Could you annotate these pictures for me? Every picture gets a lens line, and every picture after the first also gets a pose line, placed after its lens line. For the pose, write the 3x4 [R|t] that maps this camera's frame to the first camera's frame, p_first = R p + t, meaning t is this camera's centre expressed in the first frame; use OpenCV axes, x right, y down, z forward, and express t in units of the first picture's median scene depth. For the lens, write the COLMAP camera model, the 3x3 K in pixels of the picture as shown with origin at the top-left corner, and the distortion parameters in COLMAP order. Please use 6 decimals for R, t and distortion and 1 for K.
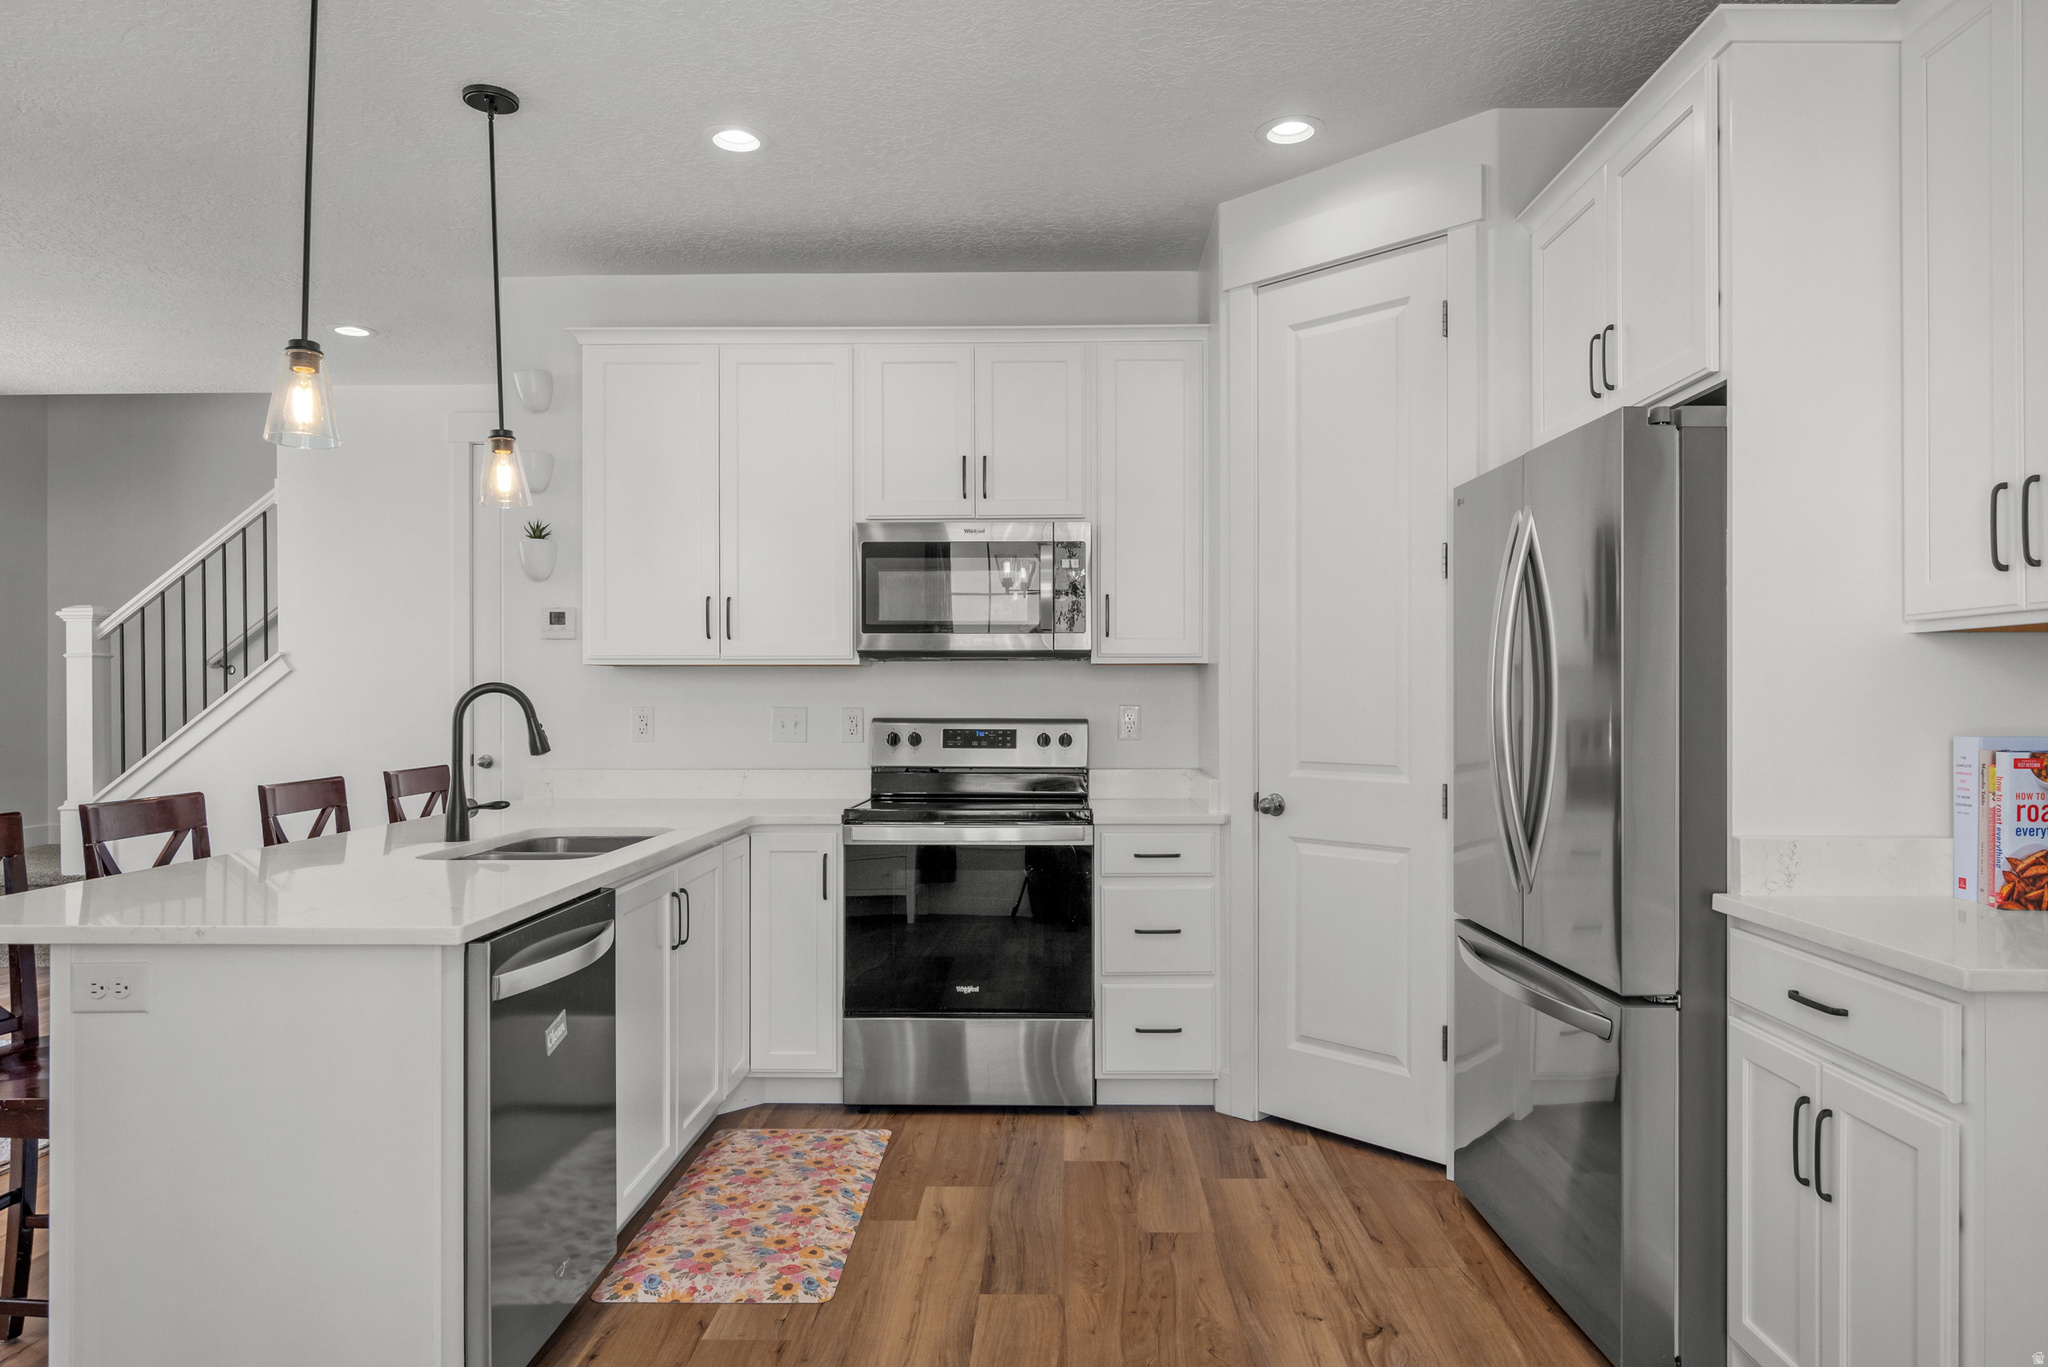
lens RADIAL K [[1297.2, 0, 1023.3], [0, 1297.2, 692.7], [0, 0, 1]] dist [-0.004944, -0.001229]
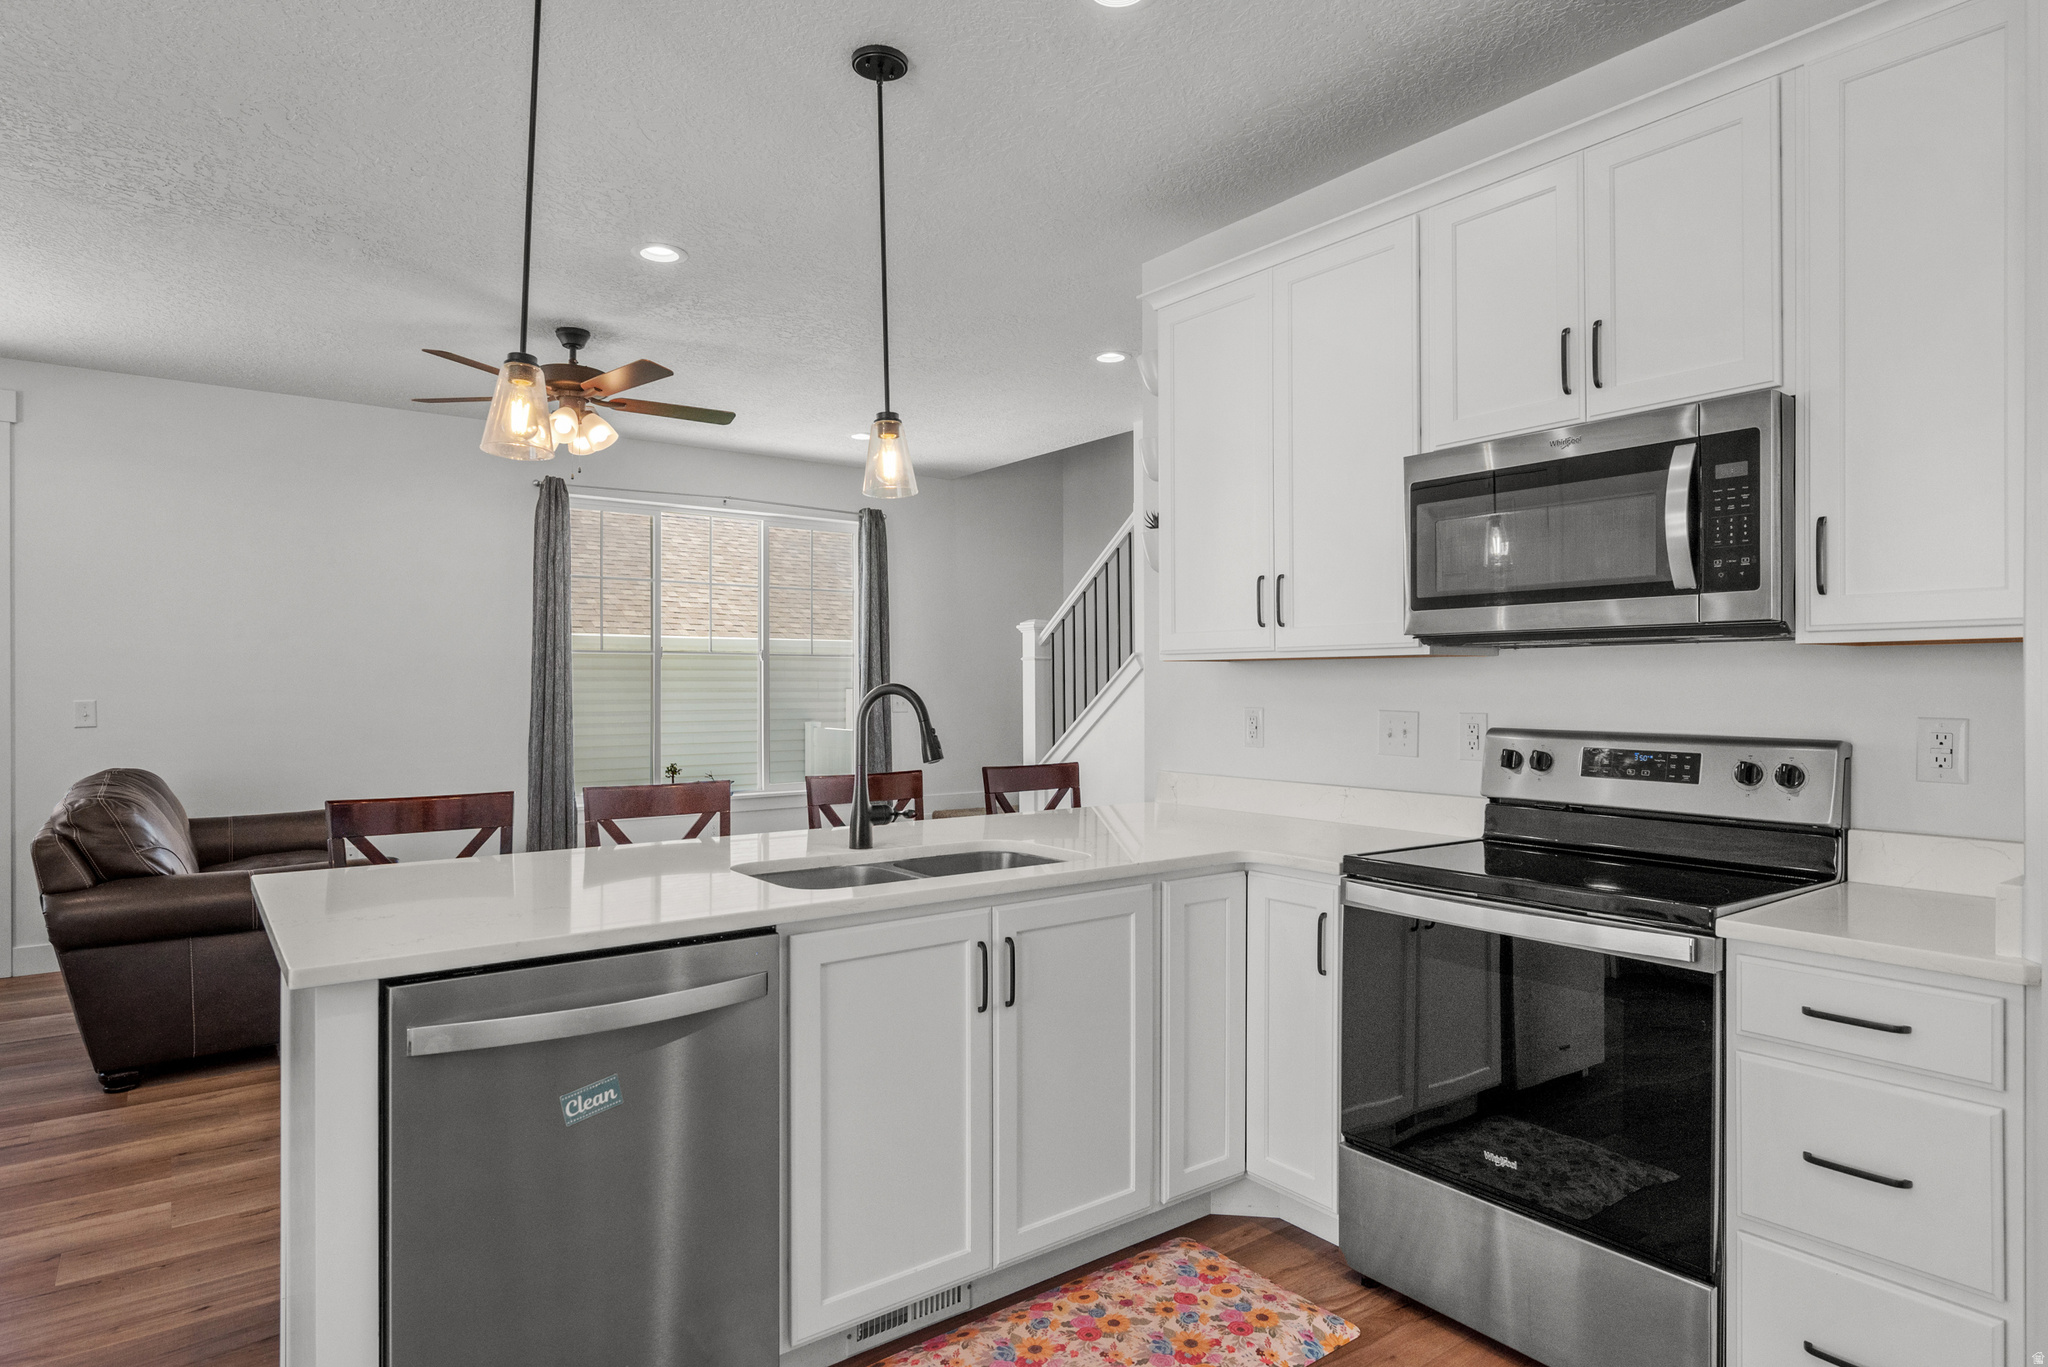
lens RADIAL K [[1126.5, 0, 1025.0], [0, 1126.5, 686.3], [0, 0, 1]] dist [-0.002238, -0.001487]
pose [[0.622093, 0.001490, -0.782942, 0.226171], [0.001487, 0.999994, 0.003084, -0.006223], [0.782942, -0.003082, 0.622087, 0.437781]]
